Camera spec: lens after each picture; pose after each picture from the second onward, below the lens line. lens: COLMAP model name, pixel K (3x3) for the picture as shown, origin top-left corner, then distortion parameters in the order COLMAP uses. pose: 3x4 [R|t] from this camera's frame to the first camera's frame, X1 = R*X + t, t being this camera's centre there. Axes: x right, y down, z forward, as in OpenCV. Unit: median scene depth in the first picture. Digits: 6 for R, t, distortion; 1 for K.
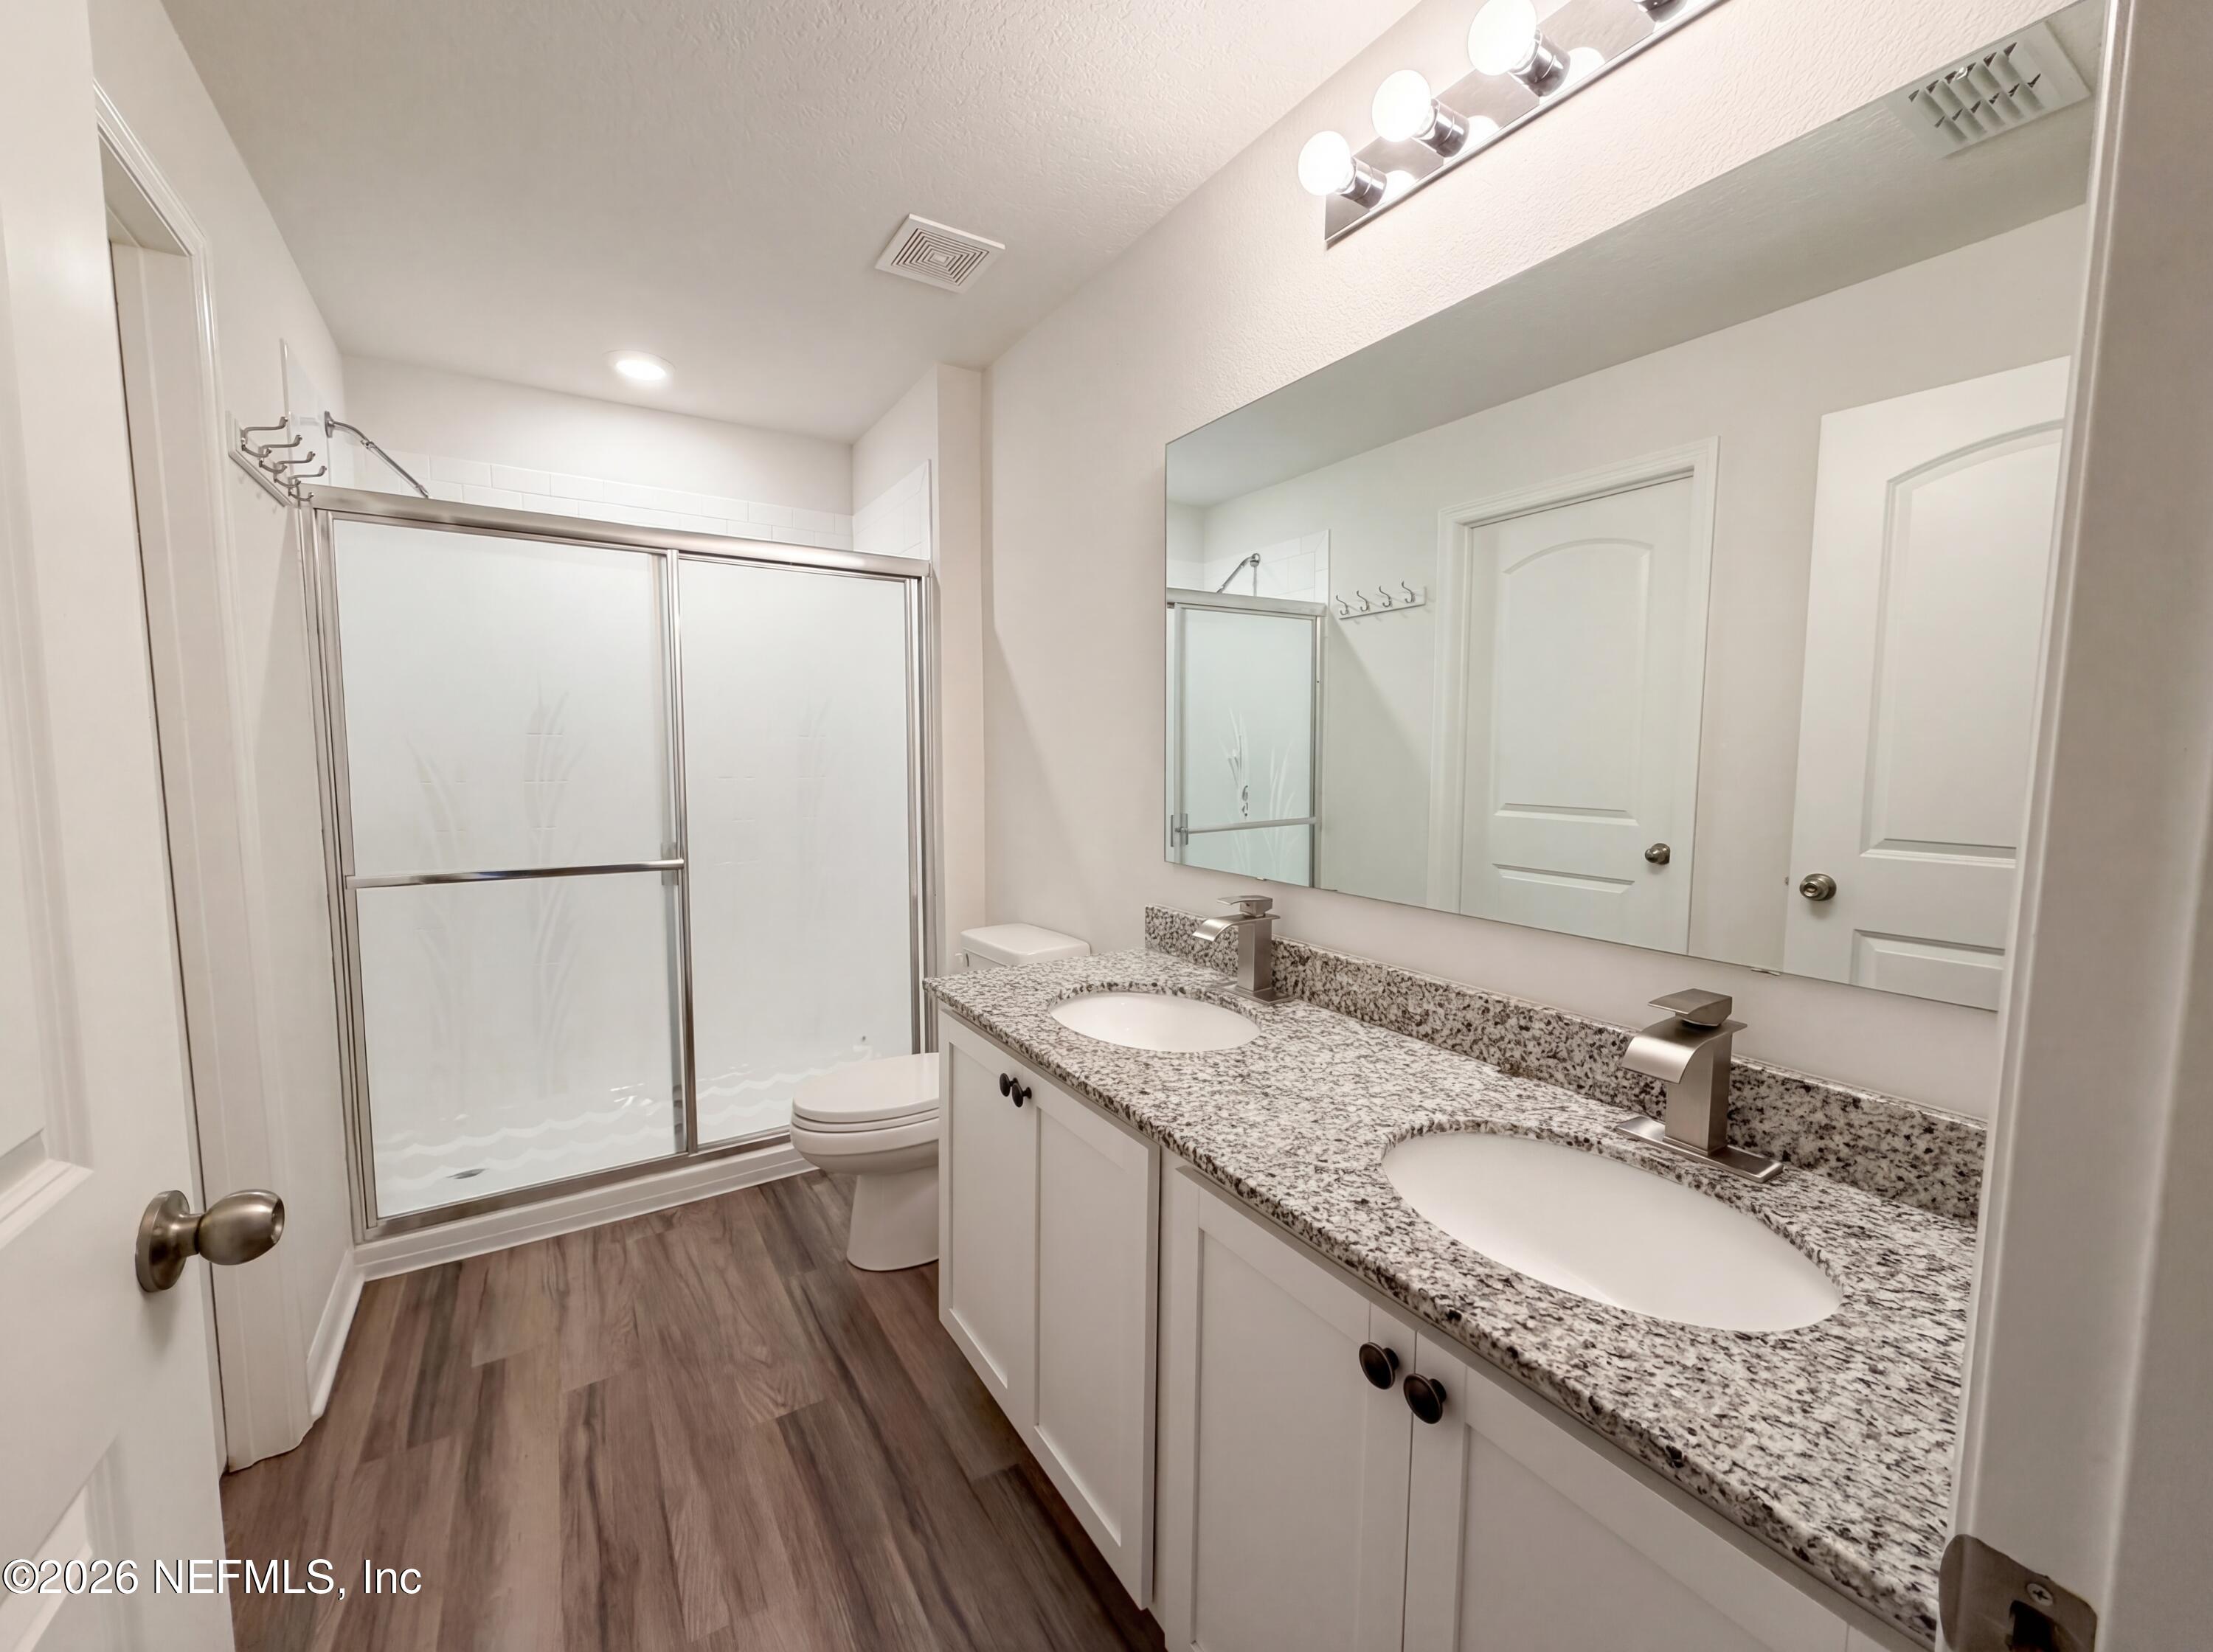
lens RADIAL K [[886.4, 0, 1106.5], [0, 886.4, 826.0], [0, 0, 1]] dist [0.000705, 0.000094]
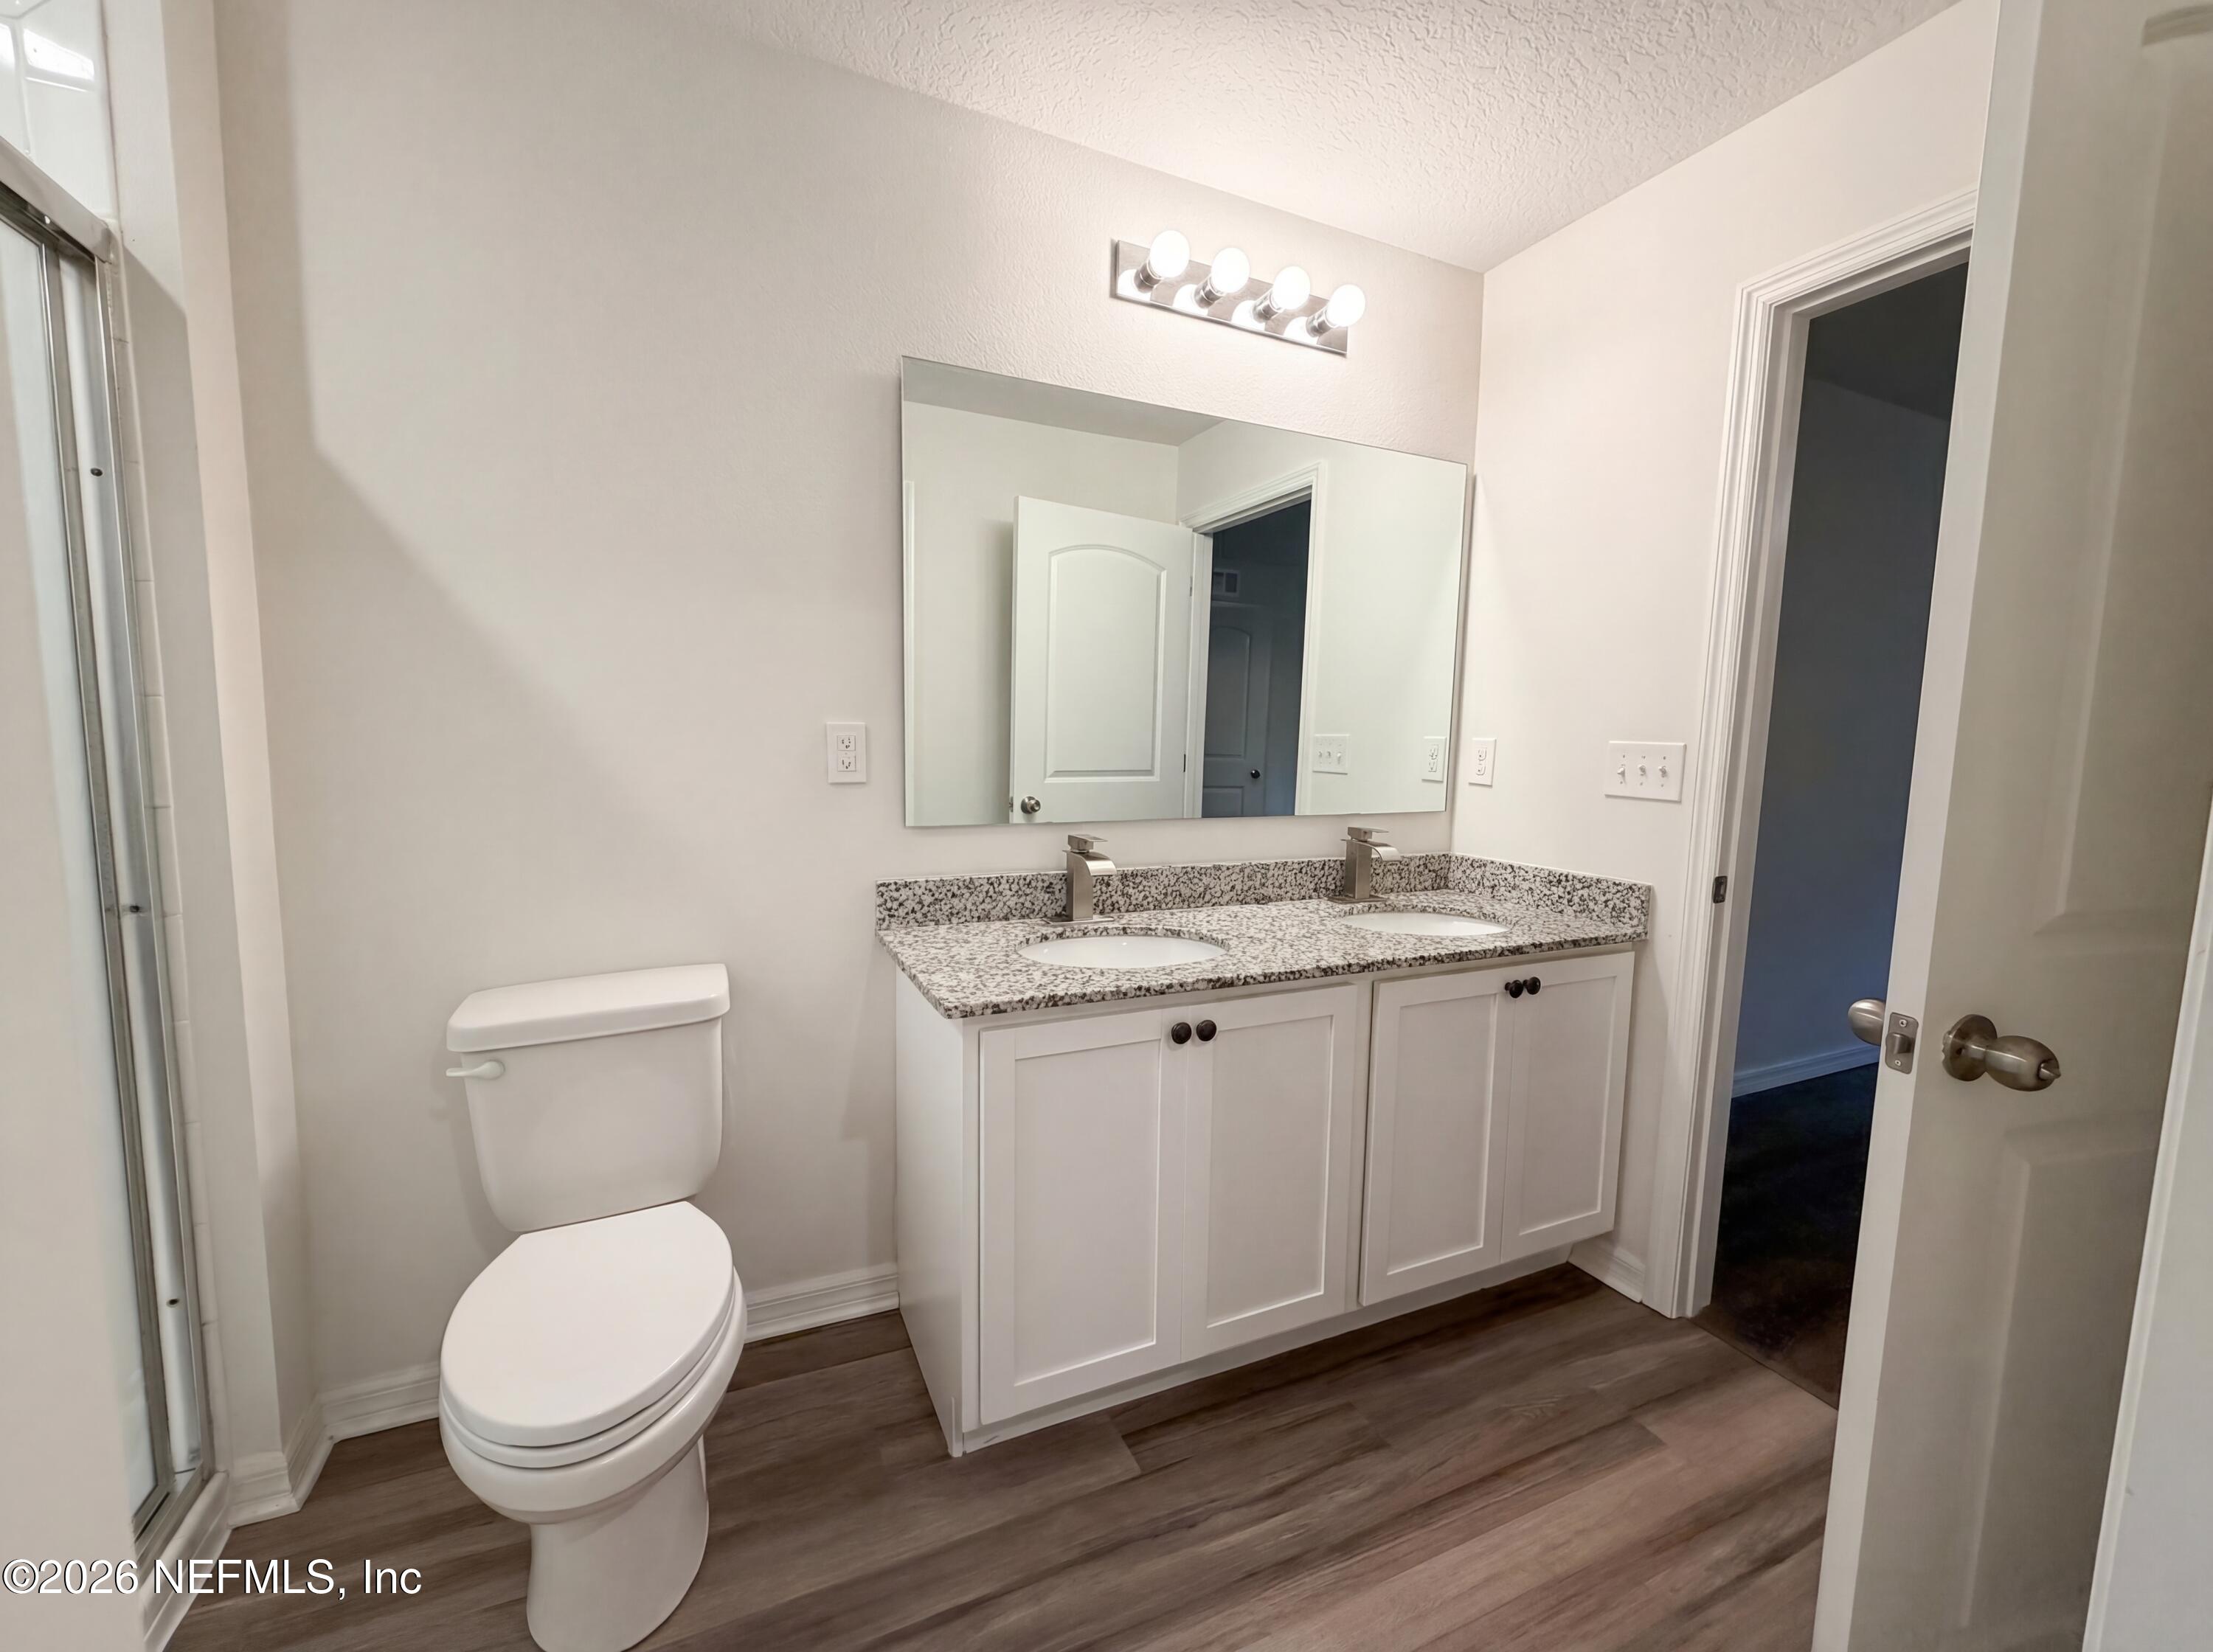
lens RADIAL K [[886.4, 0, 1106.5], [0, 886.4, 826.0], [0, 0, 1]] dist [0.000705, 0.000094]
pose [[0.137714, -0.100755, 0.985334, -1.044984], [0.074715, 0.993035, 0.091101, -0.037773], [-0.987650, 0.061073, 0.144283, 0.877798]]
